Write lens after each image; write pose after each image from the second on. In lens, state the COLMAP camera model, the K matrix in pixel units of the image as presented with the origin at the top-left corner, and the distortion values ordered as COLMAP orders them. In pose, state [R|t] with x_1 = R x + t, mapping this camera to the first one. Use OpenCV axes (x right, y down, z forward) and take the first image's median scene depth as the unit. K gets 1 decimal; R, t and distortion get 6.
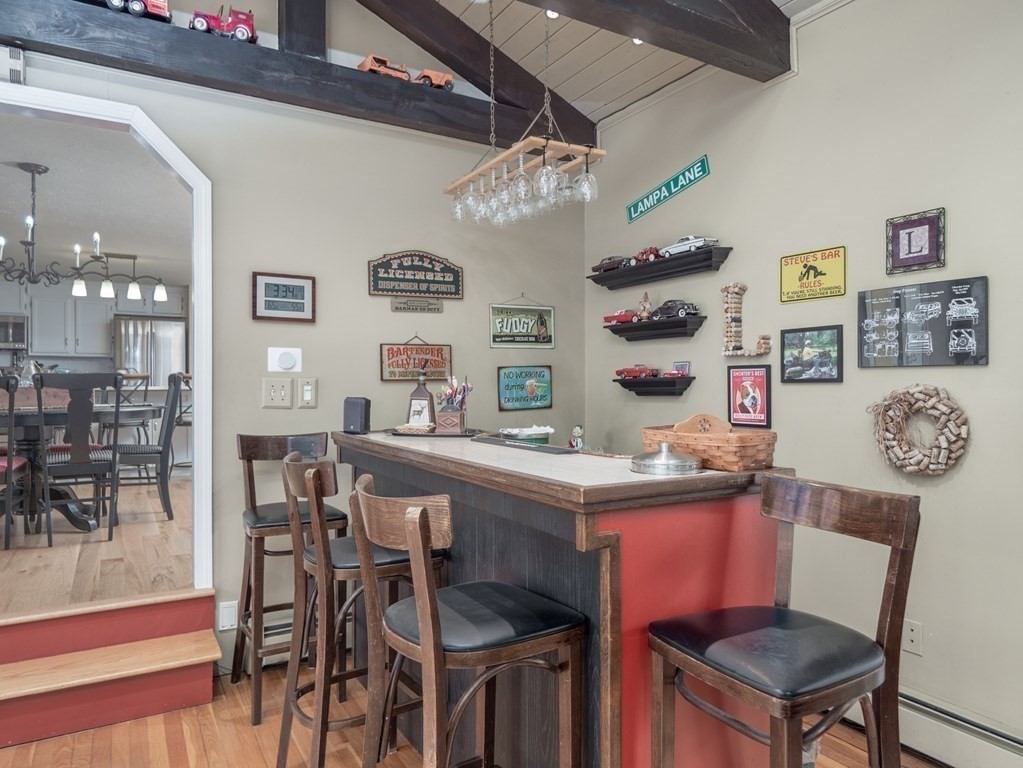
lens RADIAL K [[677.6, 0, 511.5], [0, 677.6, 384.0], [0, 0, 1]] dist [0.001872, 0.000860]
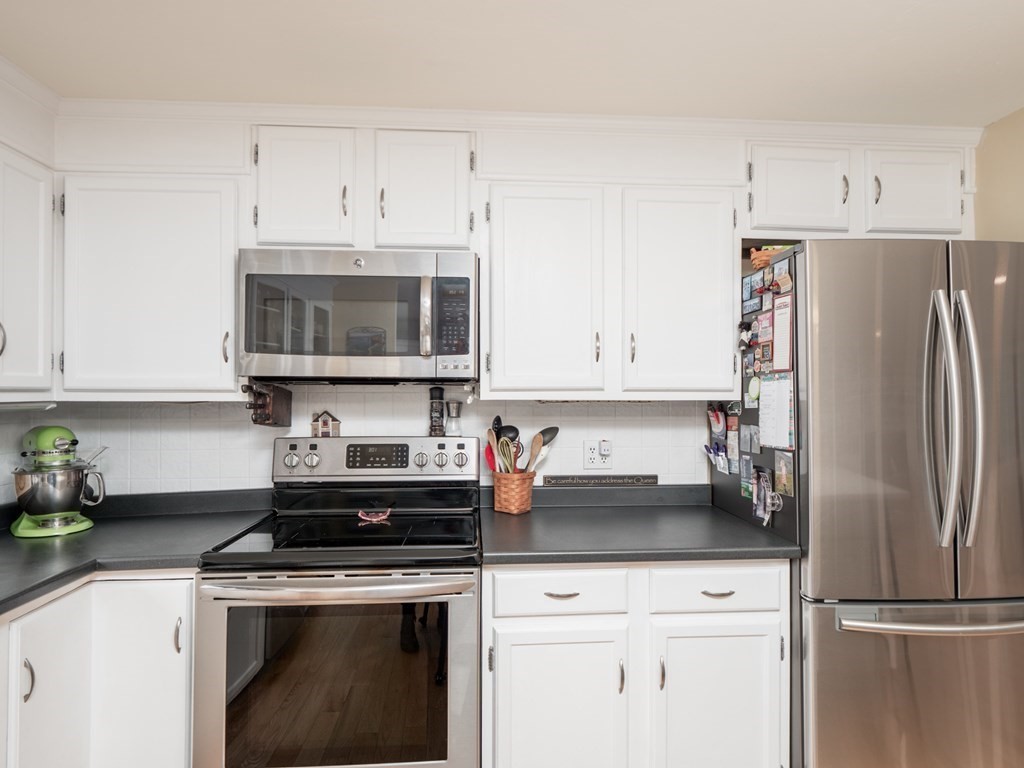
lens RADIAL K [[526.0, 0, 515.7], [0, 526.0, 387.0], [0, 0, 1]] dist [-0.009763, -0.001371]
pose [[0.891861, -0.009559, -0.452209, -0.613051], [0.001308, 0.999827, -0.018554, -0.044246], [0.452308, 0.015955, 0.891719, 0.831622]]
